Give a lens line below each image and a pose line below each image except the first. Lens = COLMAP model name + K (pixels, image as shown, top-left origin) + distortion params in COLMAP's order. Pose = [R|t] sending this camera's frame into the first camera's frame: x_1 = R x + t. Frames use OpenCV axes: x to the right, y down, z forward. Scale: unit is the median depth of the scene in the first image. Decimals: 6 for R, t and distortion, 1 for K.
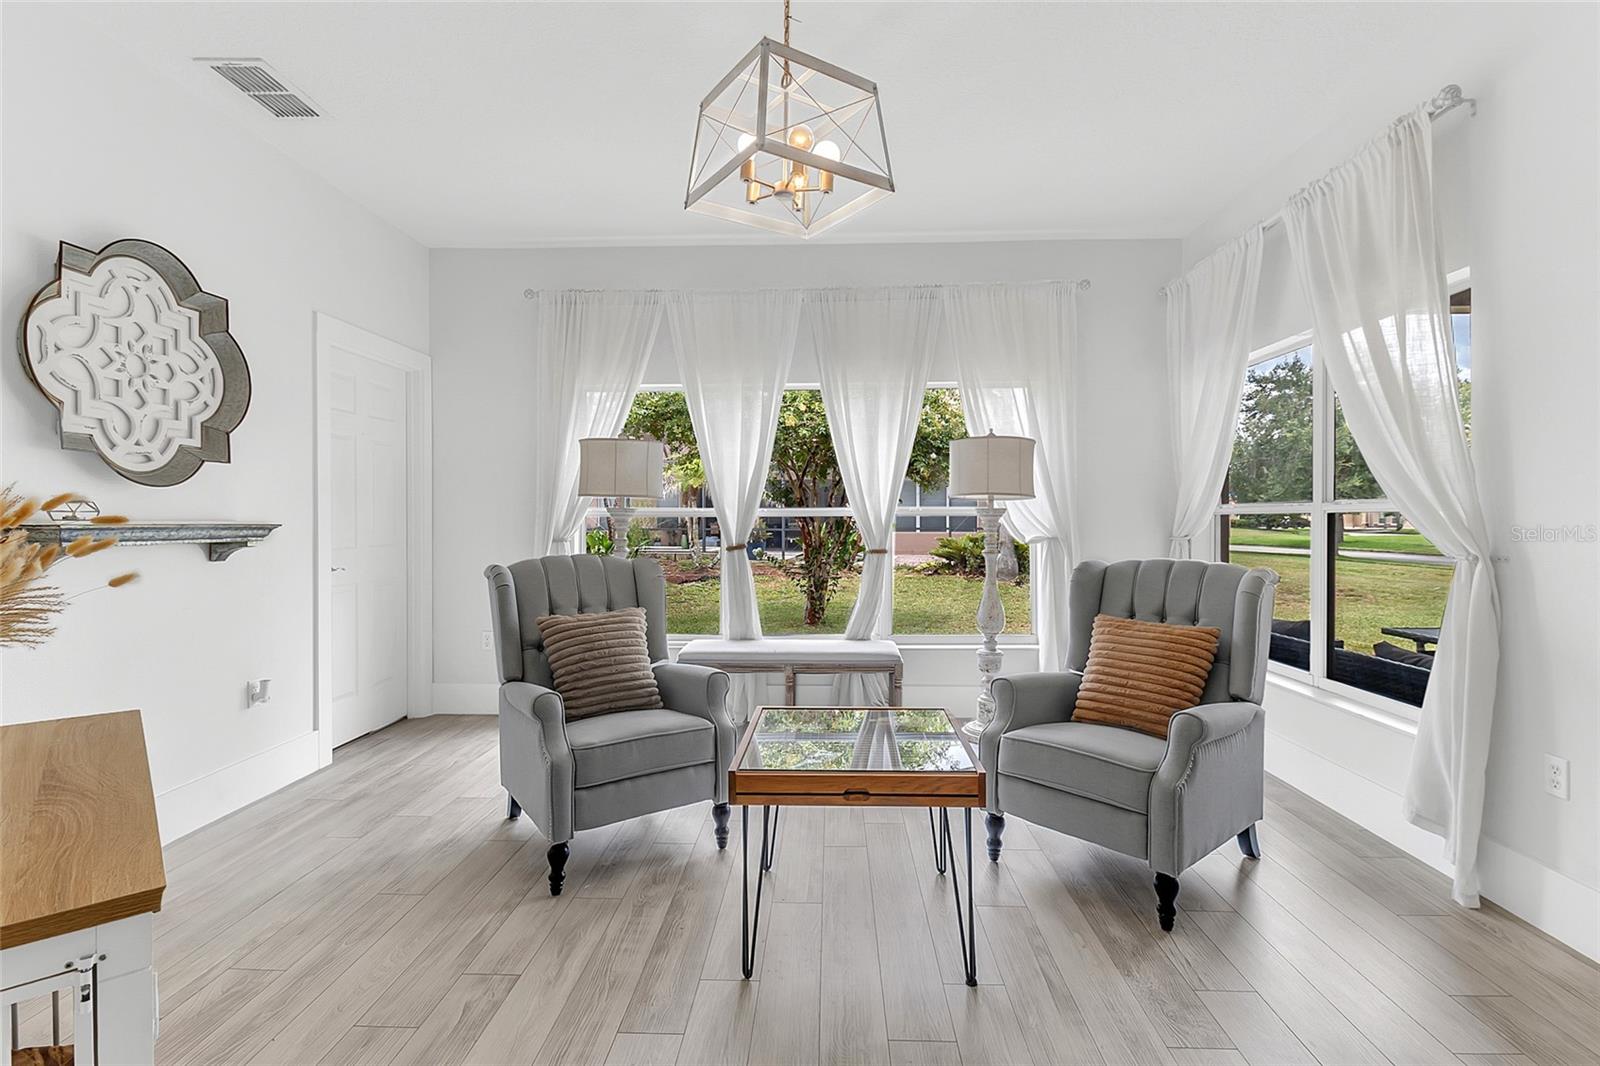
lens RADIAL K [[745.7, 0, 797.4], [0, 745.7, 520.6], [0, 0, 1]] dist [0.003499, -0.001587]
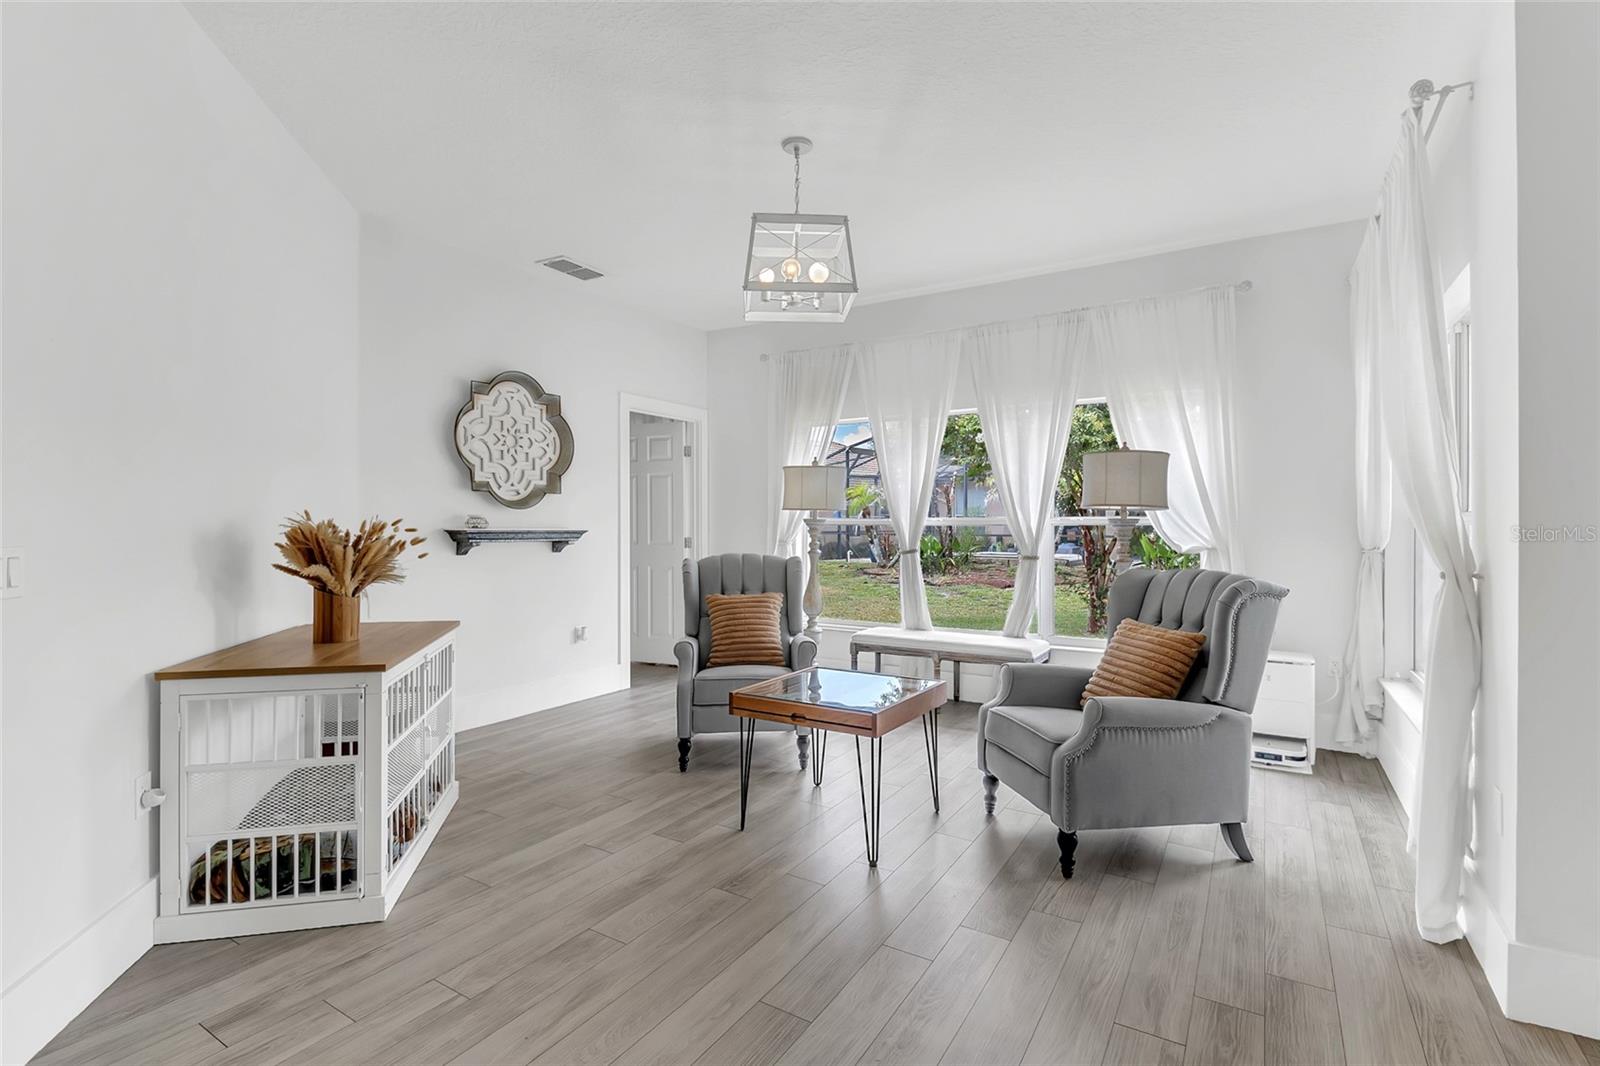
lens RADIAL K [[744.4, 0, 795.9], [0, 744.4, 528.4], [0, 0, 1]] dist [0.003588, 0.000161]
pose [[0.866558, 0.004195, -0.499059, 0.563319], [-0.002815, 0.999990, 0.003519, -0.007788], [0.499069, -0.001645, 0.866561, -0.191439]]
